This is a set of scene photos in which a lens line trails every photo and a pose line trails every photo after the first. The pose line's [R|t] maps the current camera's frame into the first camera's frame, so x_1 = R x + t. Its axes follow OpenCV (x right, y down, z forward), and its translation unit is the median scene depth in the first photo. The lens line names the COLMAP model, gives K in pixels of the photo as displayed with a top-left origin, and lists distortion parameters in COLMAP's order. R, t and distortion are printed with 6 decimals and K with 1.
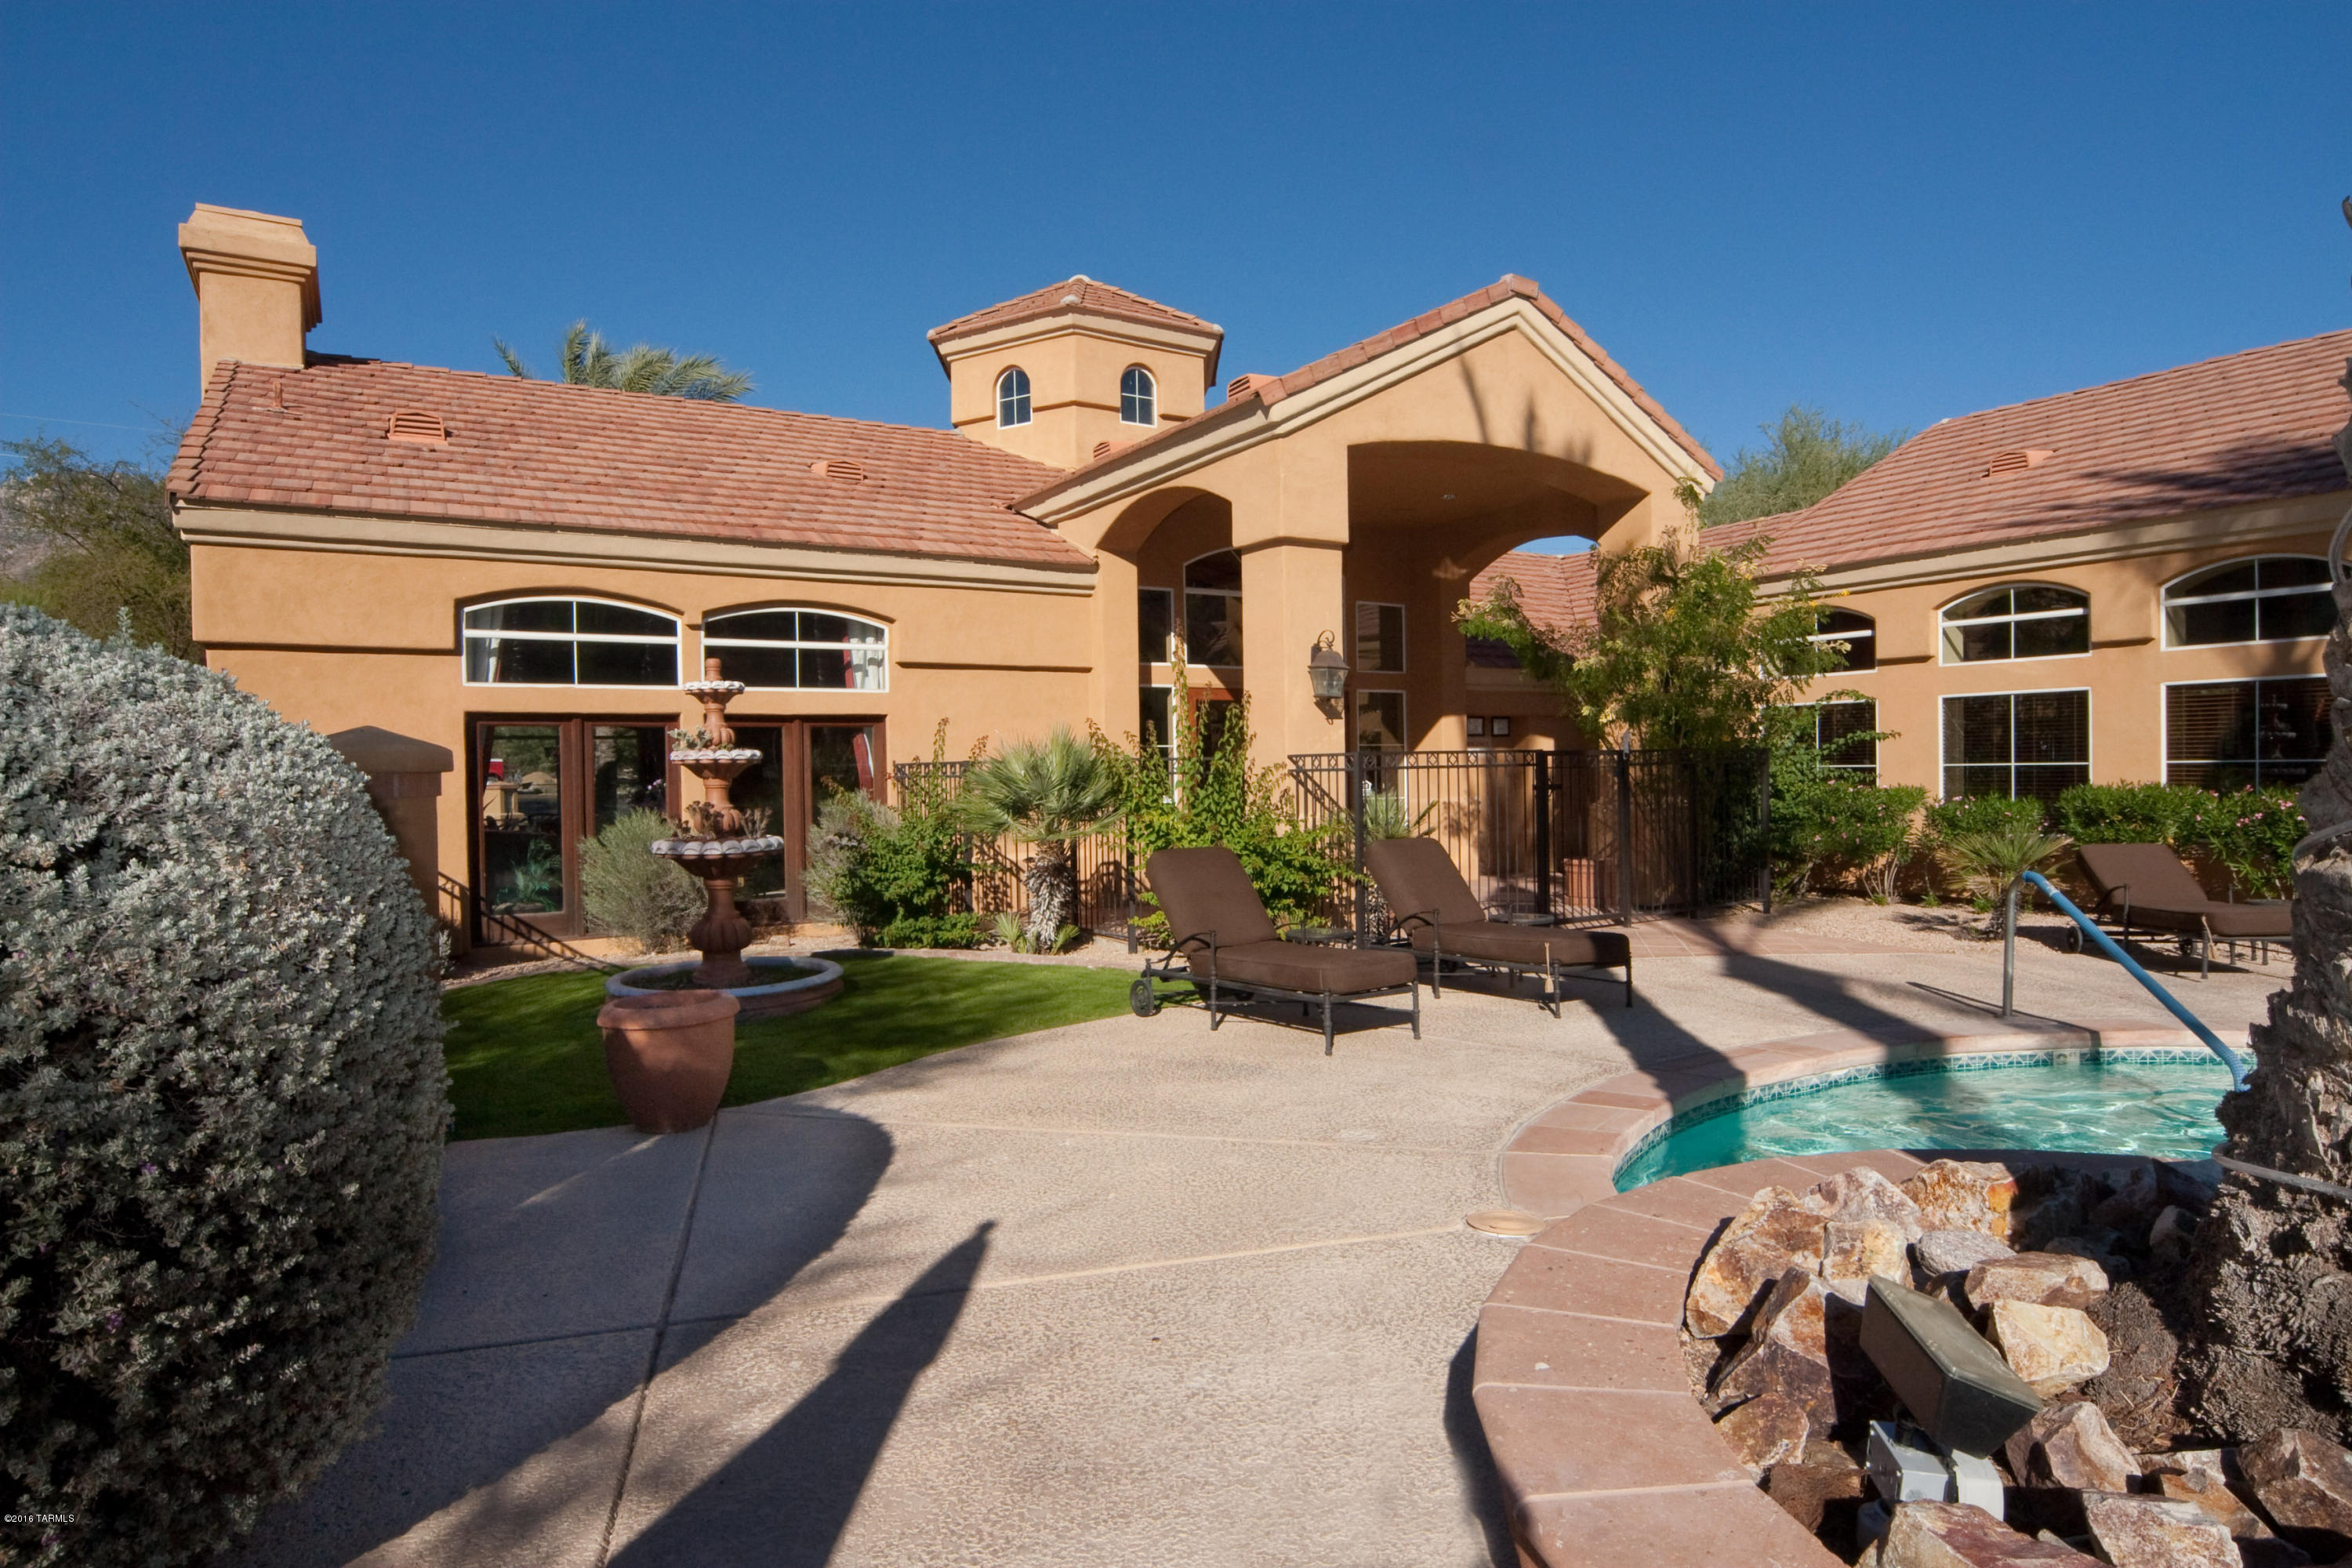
lens RADIAL K [[1304.8, 0, 1174.6], [0, 1304.8, 793.6], [0, 0, 1]] dist [-0.018480, 0.000661]
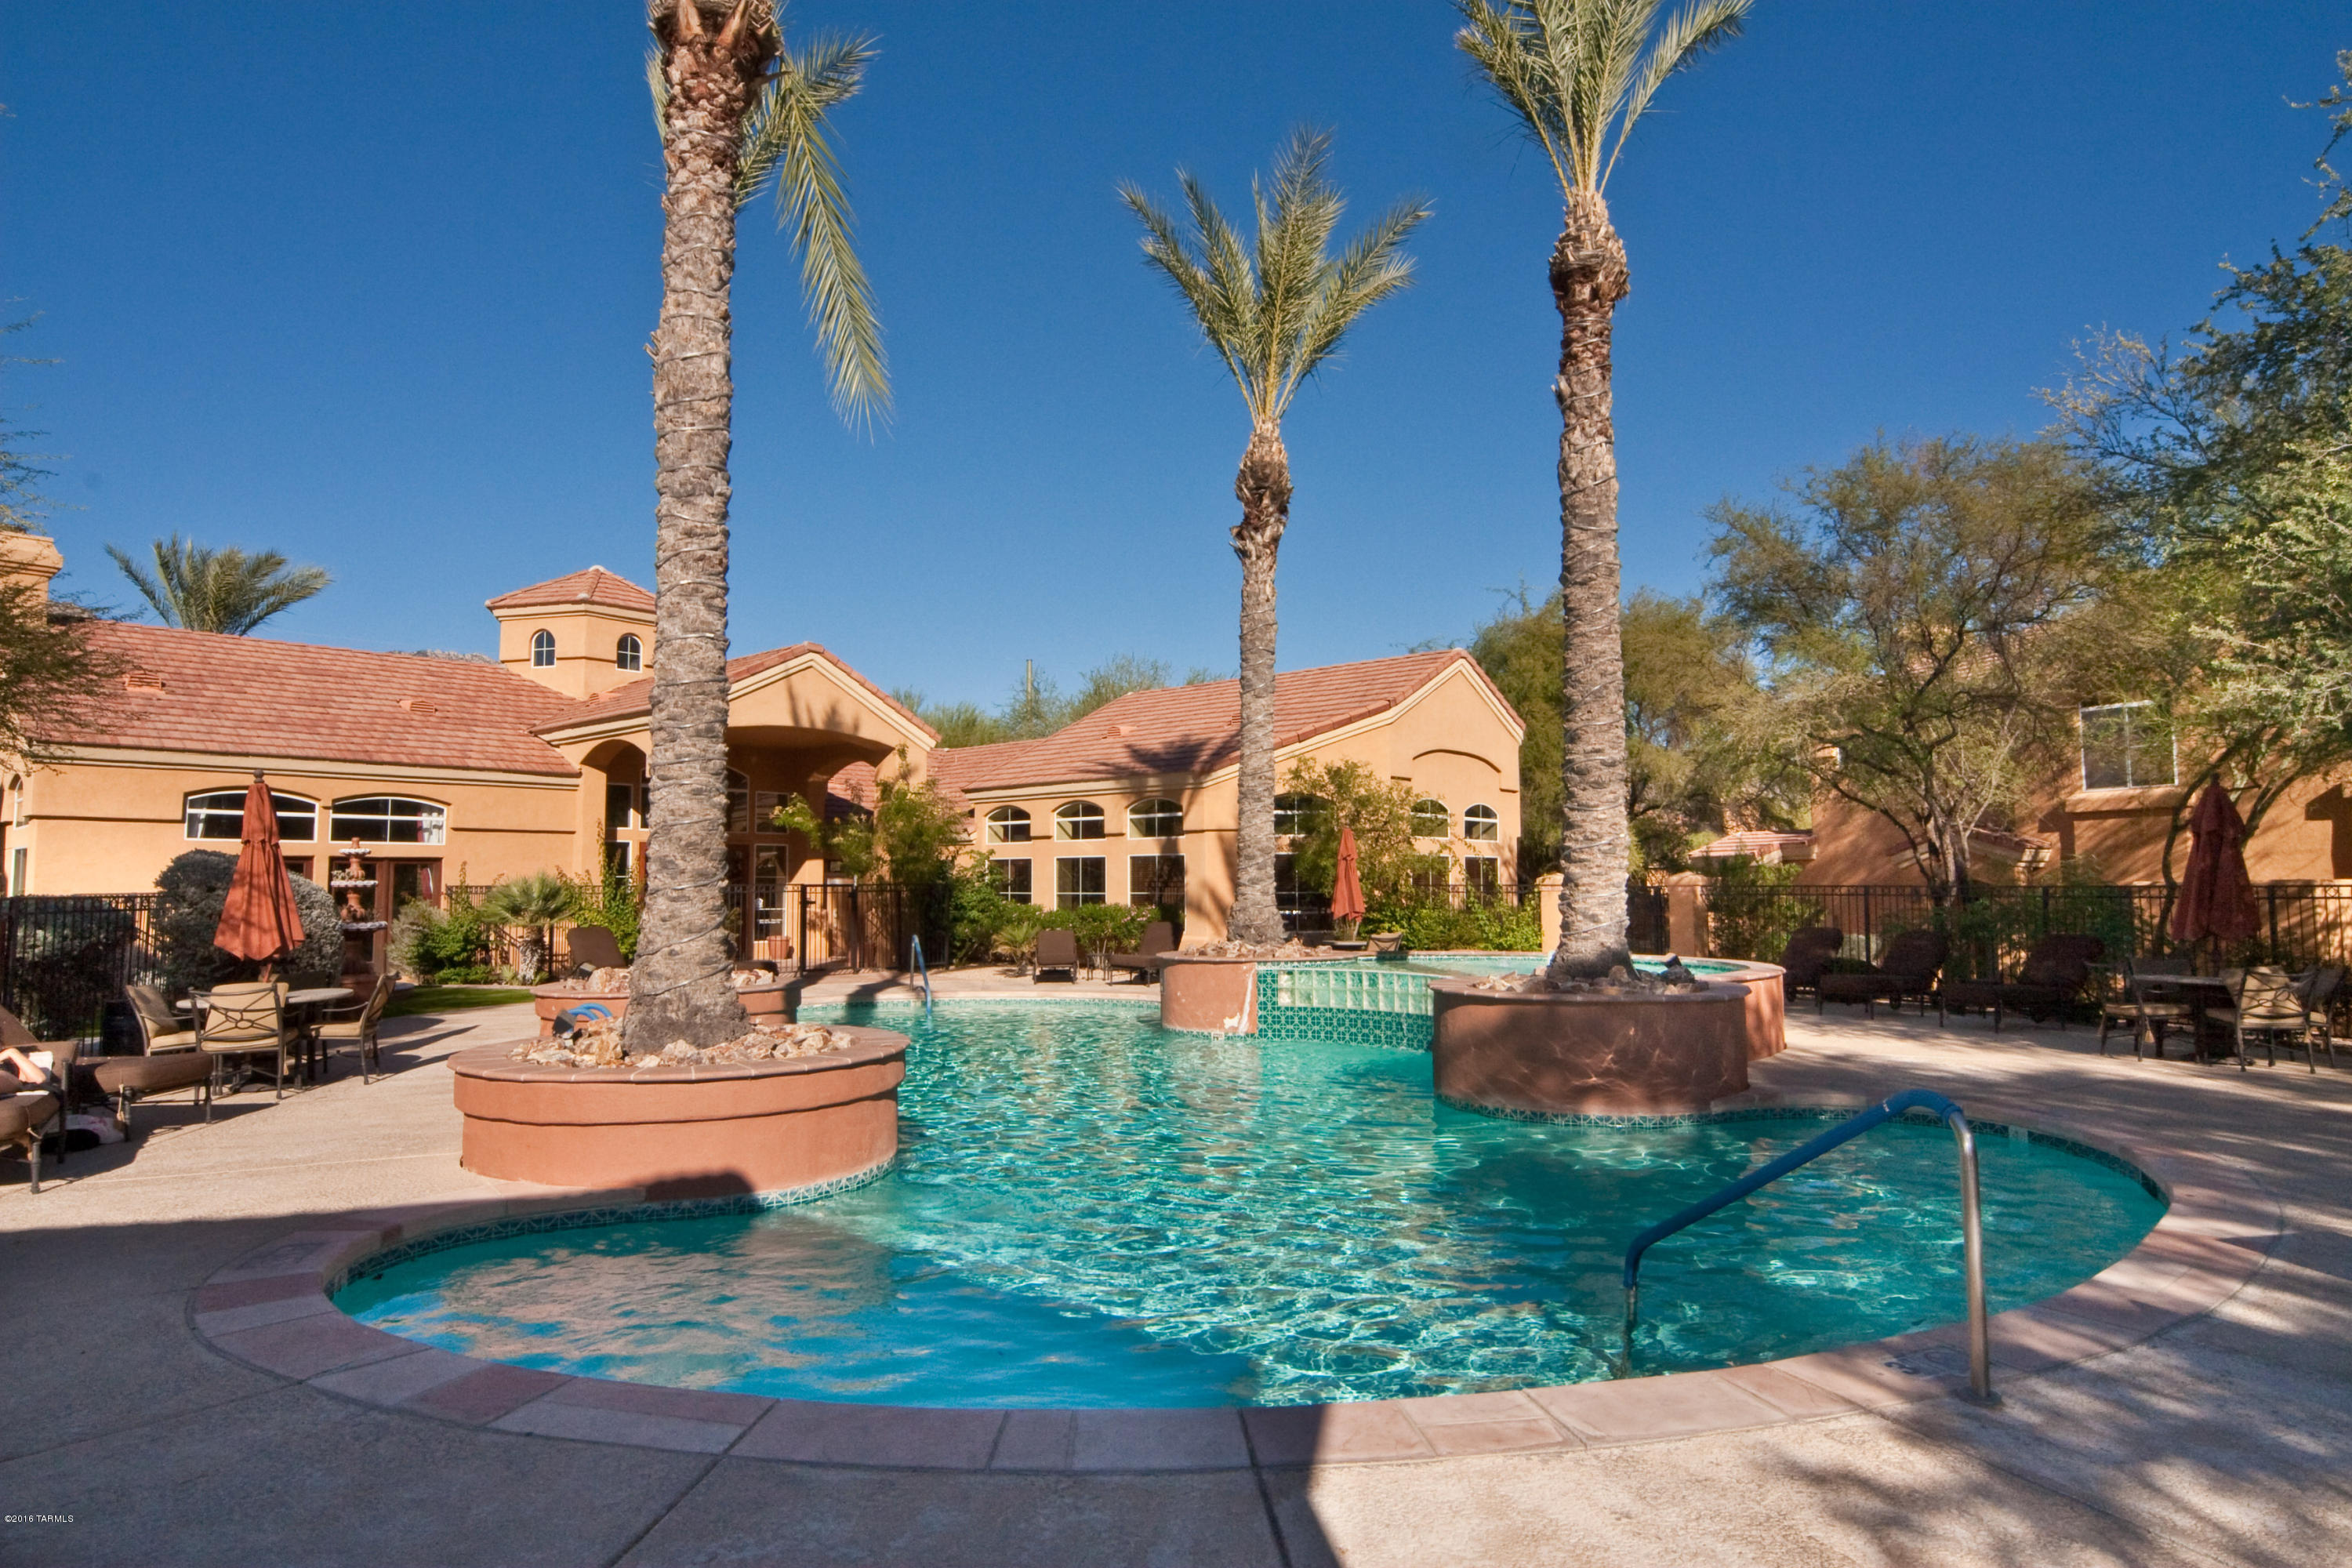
lens RADIAL K [[1304.8, 0, 1174.6], [0, 1304.8, 793.6], [0, 0, 1]] dist [-0.018480, 0.000661]
pose [[0.954477, 0.033330, 0.296416, 0.205089], [-0.006552, 0.995841, -0.090877, 0.006034], [-0.298212, 0.084798, 0.950725, -0.992087]]
